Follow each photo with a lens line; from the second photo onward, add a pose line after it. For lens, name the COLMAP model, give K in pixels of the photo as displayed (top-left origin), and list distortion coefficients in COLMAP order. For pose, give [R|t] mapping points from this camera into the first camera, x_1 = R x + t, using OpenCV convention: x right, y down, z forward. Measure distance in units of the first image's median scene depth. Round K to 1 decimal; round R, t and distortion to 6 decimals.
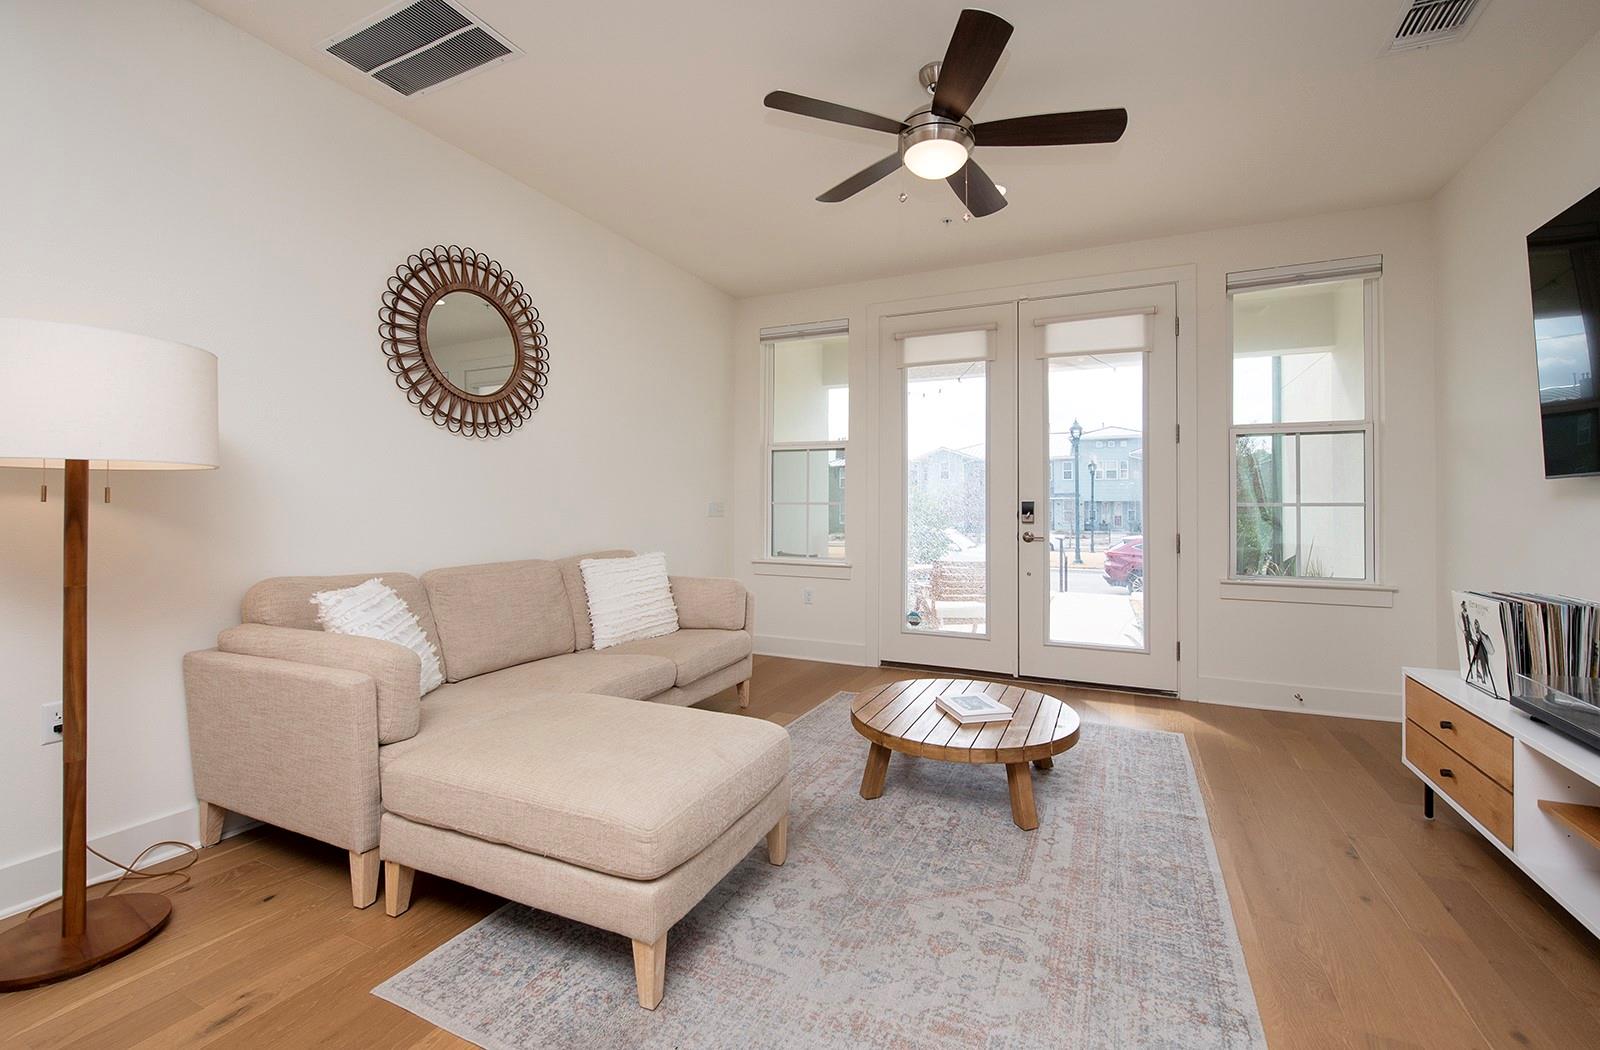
lens RADIAL K [[659.8, 0, 848.3], [0, 659.8, 460.2], [0, 0, 1]] dist [0.002554, -0.001866]
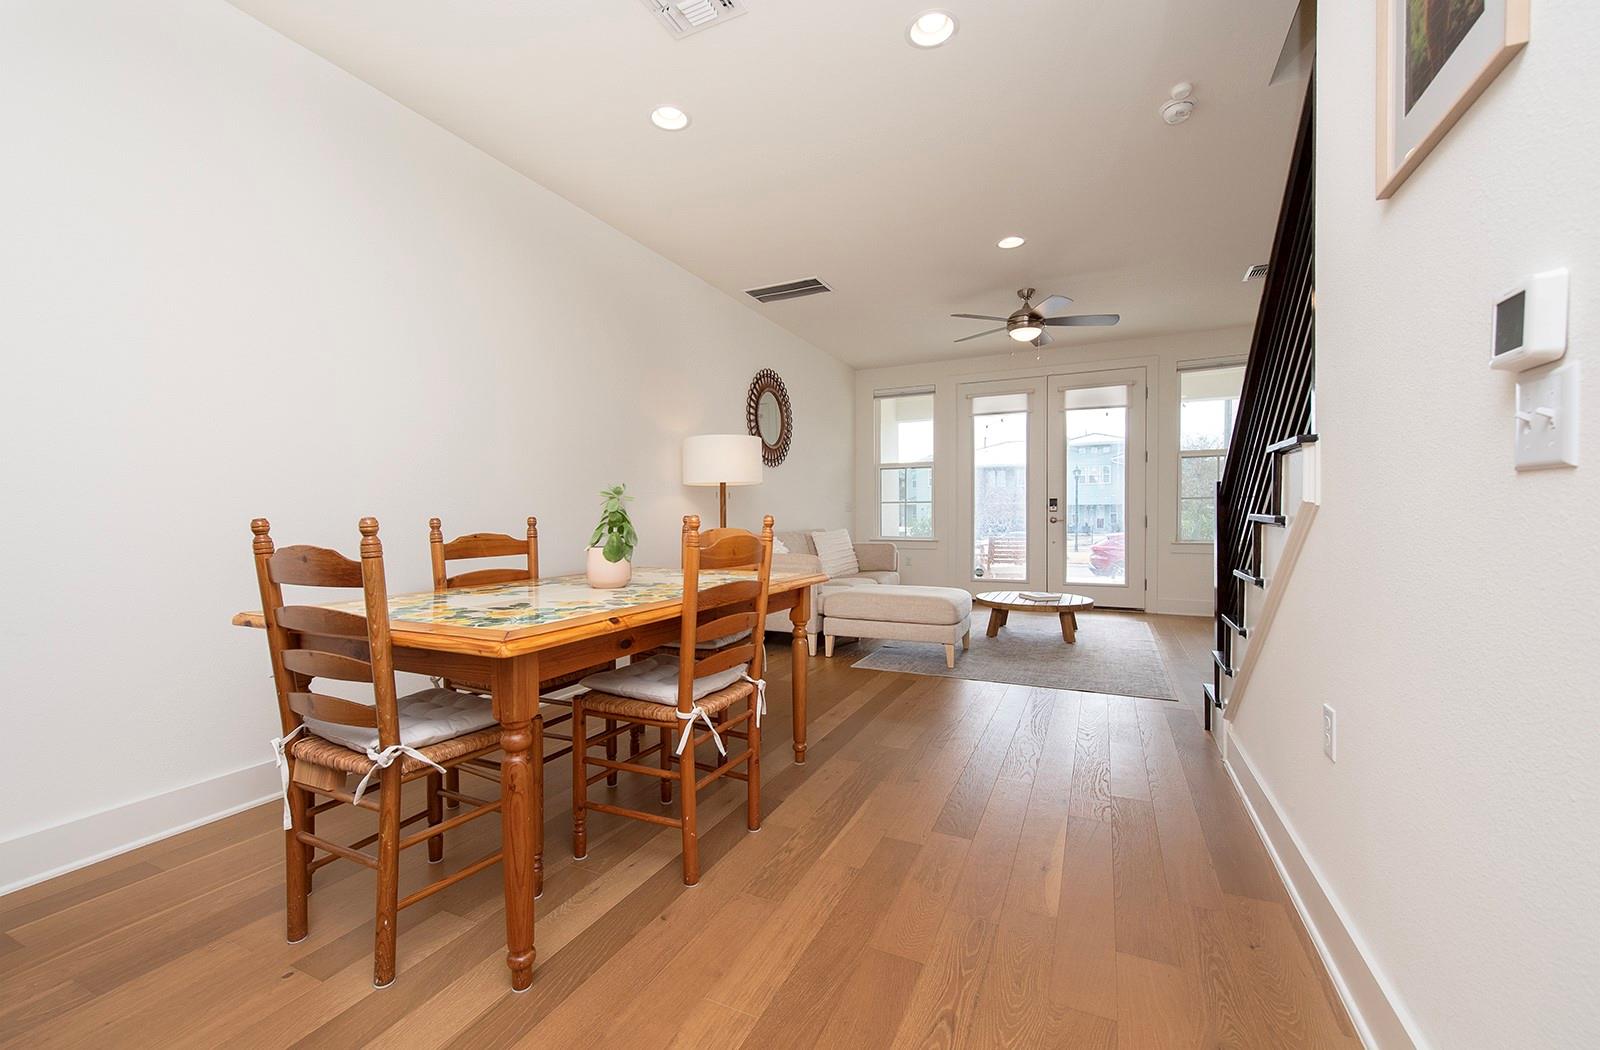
lens RADIAL K [[659.8, 0, 801.1], [0, 659.8, 486.4], [0, 0, 1]] dist [0.002554, -0.001866]
pose [[0.999250, -0.013473, -0.036303, -0.287179], [0.014484, 0.999510, 0.027737, -0.020777], [0.035911, -0.028242, 0.998956, -0.641449]]
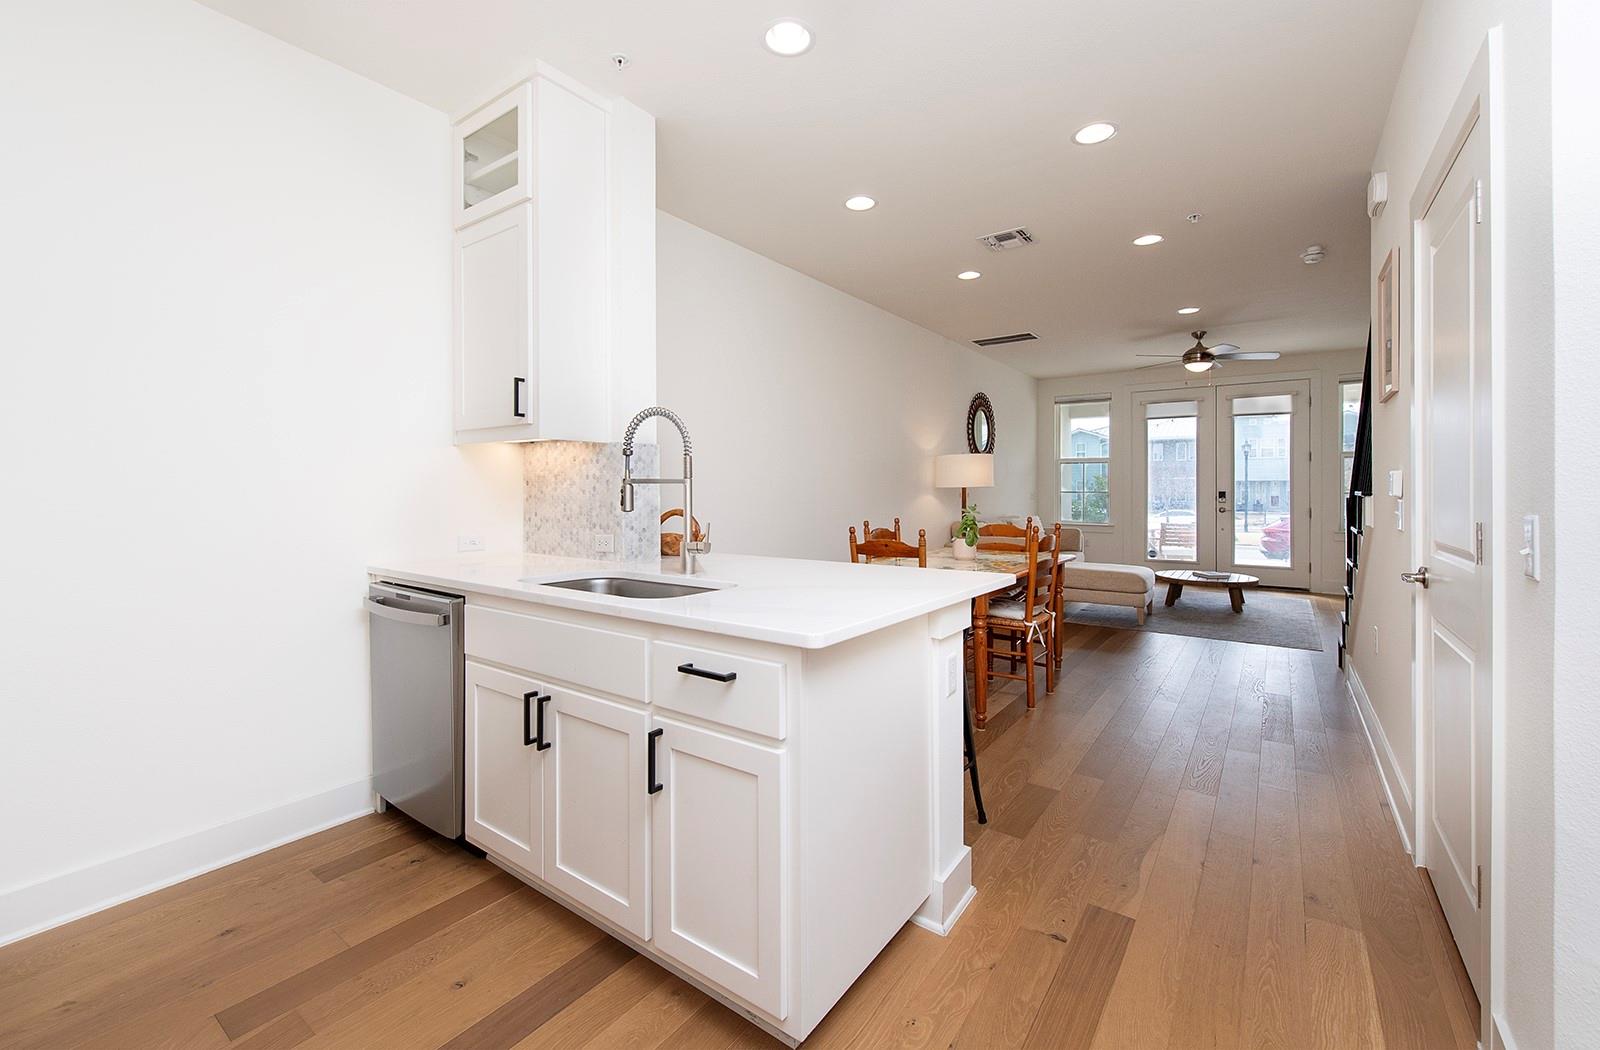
lens RADIAL K [[659.8, 0, 812.1], [0, 659.8, 456.4], [0, 0, 1]] dist [0.002554, -0.001866]
pose [[0.975132, -0.014141, -0.221175, -0.445991], [0.019546, 0.999561, 0.022267, -0.100166], [0.220763, -0.026036, 0.974980, -1.081410]]
